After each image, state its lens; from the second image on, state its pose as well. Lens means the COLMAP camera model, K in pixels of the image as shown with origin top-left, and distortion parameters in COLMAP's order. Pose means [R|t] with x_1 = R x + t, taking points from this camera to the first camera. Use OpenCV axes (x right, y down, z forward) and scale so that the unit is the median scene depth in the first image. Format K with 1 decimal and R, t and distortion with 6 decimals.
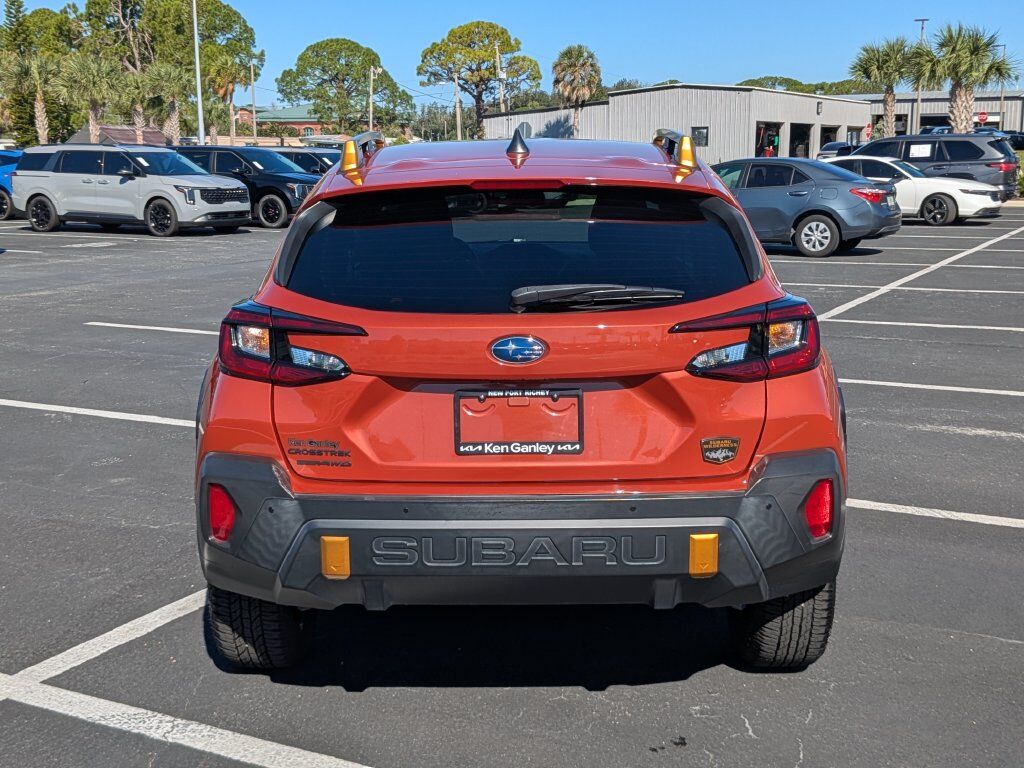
lens RADIAL K [[1256.6, 0, 484.6], [0, 1256.6, 378.8], [0, 0, 1]] dist [0.036826, 0.002262]
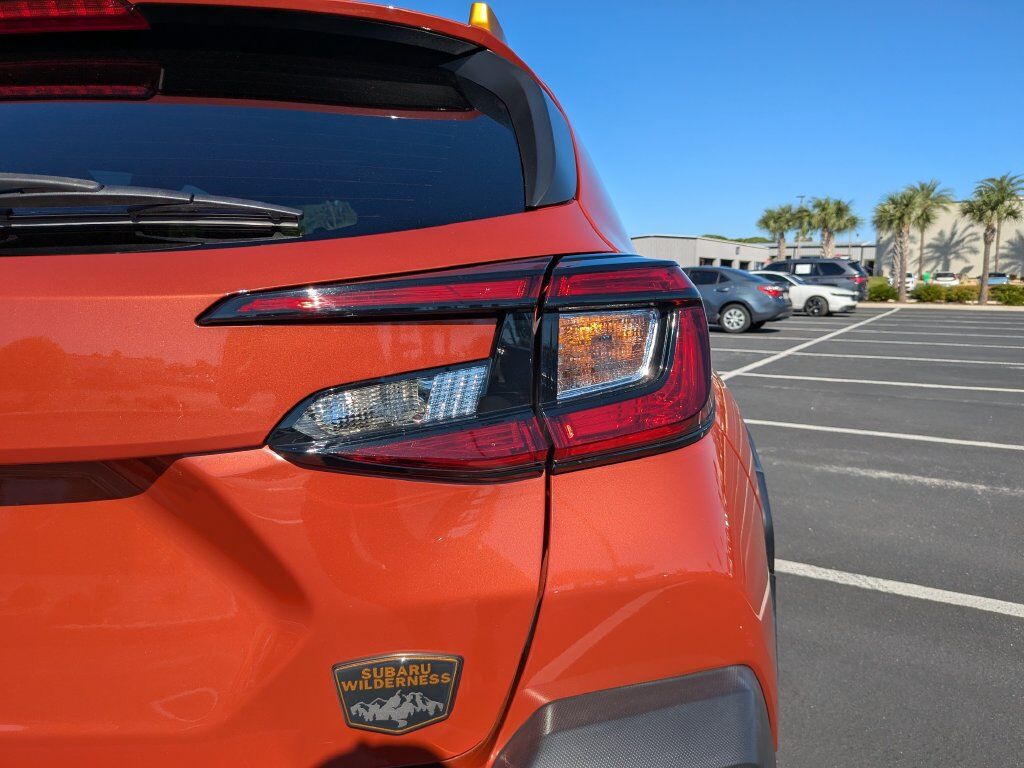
lens RADIAL K [[764.7, 0, 512.0], [0, 764.7, 384.0], [0, 0, 1]] dist [0.073625, -0.109059]
pose [[0.999587, 0.013094, -0.025600, 0.029520], [-0.014015, 0.999249, -0.036113, -0.002207], [0.025108, 0.036457, 0.999020, 0.106897]]
